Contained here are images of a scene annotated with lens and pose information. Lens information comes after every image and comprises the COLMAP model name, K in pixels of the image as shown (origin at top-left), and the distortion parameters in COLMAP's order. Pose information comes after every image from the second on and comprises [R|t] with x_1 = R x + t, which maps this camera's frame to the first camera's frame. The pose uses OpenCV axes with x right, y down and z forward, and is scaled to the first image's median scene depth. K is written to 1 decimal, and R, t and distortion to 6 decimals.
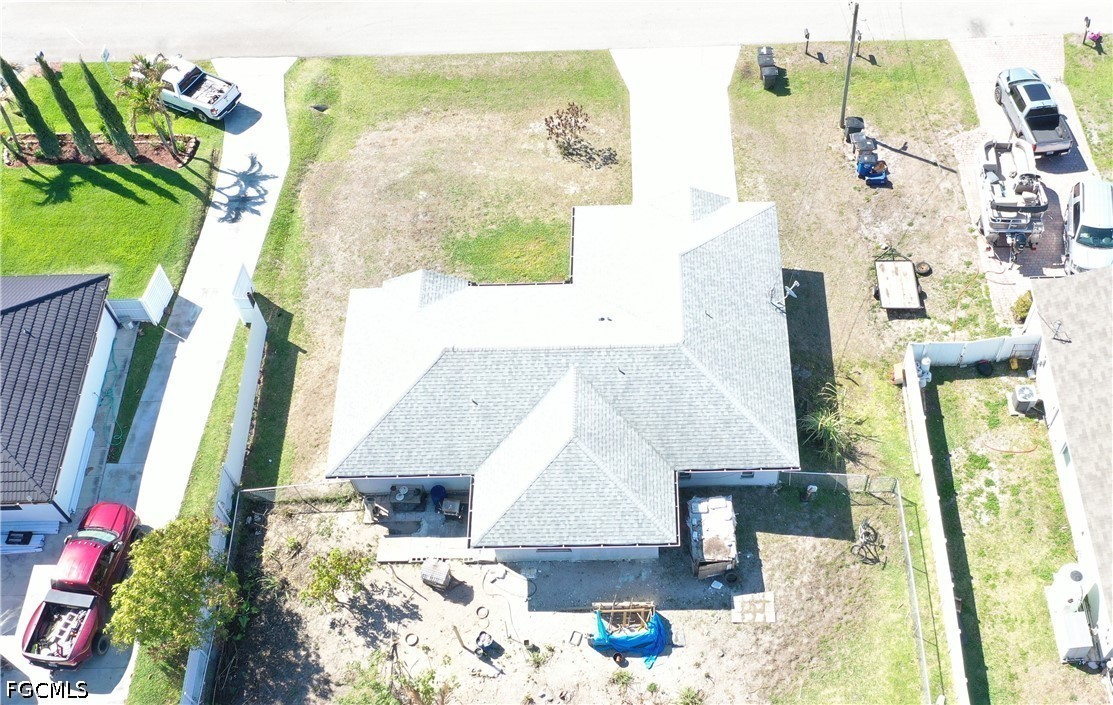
lens RADIAL K [[1214.8, 0, 634.5], [0, 1214.8, 454.3], [0, 0, 1]] dist [0.000714, 0.005335]
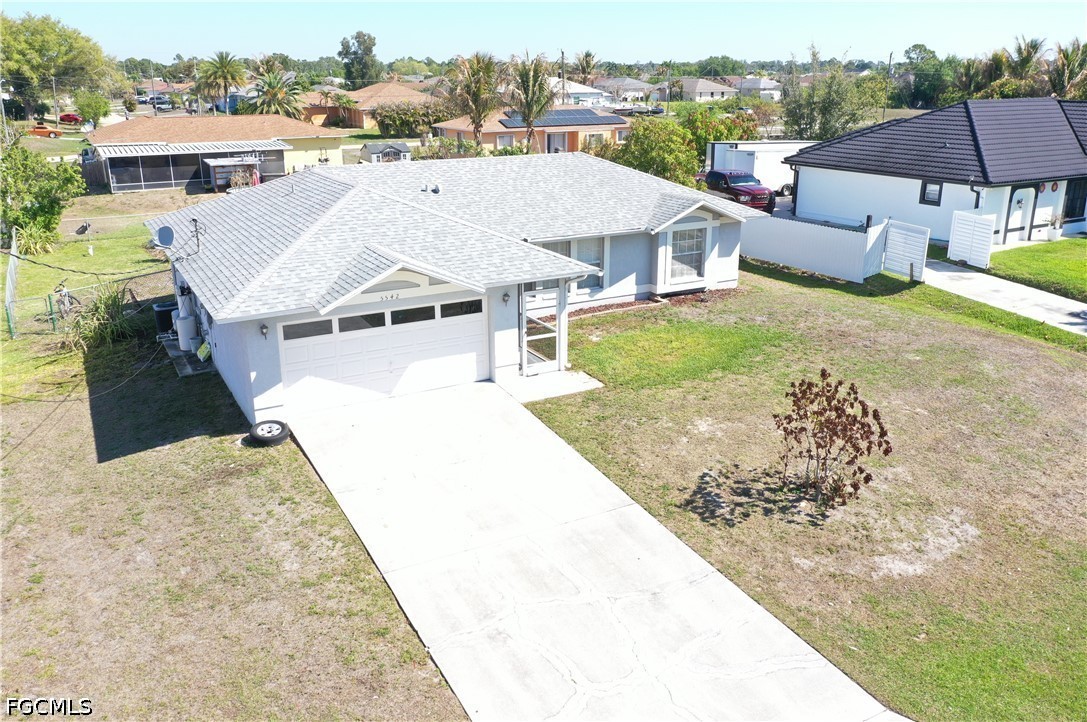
lens RADIAL K [[880.0, 0, 549.8], [0, 880.0, 346.5], [0, 0, 1]] dist [0.000406, 0.000042]
pose [[-0.877784, 0.166737, -0.449104, 0.159917], [-0.397093, 0.271166, 0.876804, -0.552833], [0.267978, 0.947981, -0.171815, 1.139559]]
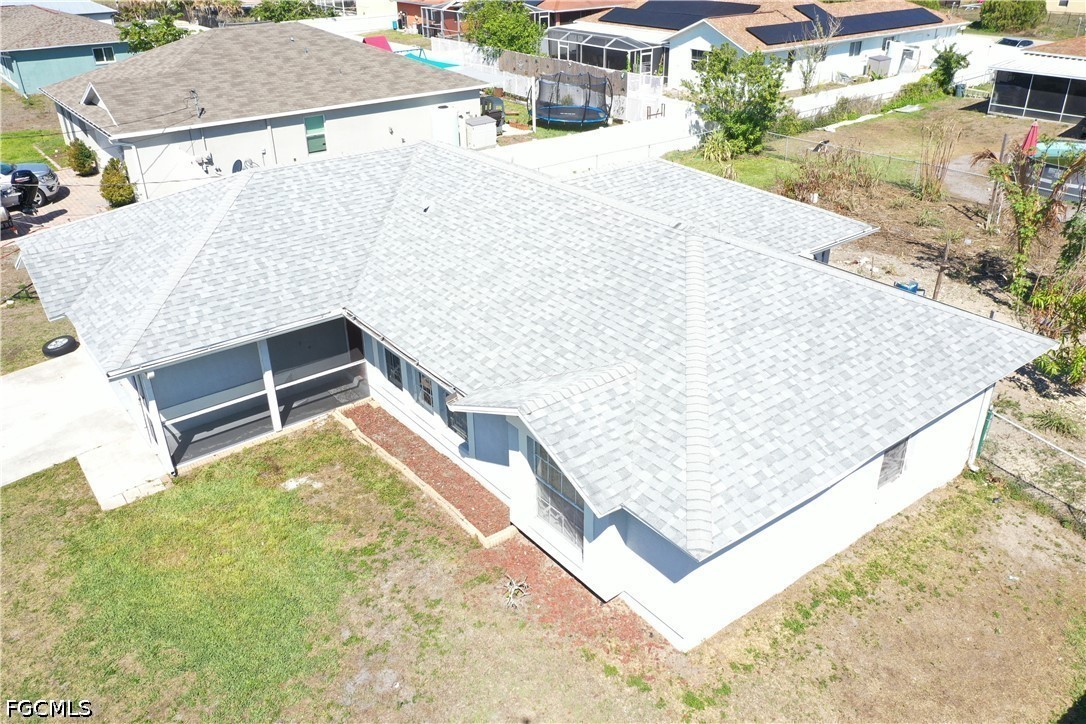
lens RADIAL K [[856.6, 0, 543.7], [0, 856.6, 357.6], [0, 0, 1]] dist [-0.000448, 0.001390]
pose [[-0.602718, -0.337332, 0.723145, -0.338744], [0.694495, 0.224515, 0.683571, -0.305885], [-0.392947, 0.914221, 0.098956, 0.952491]]
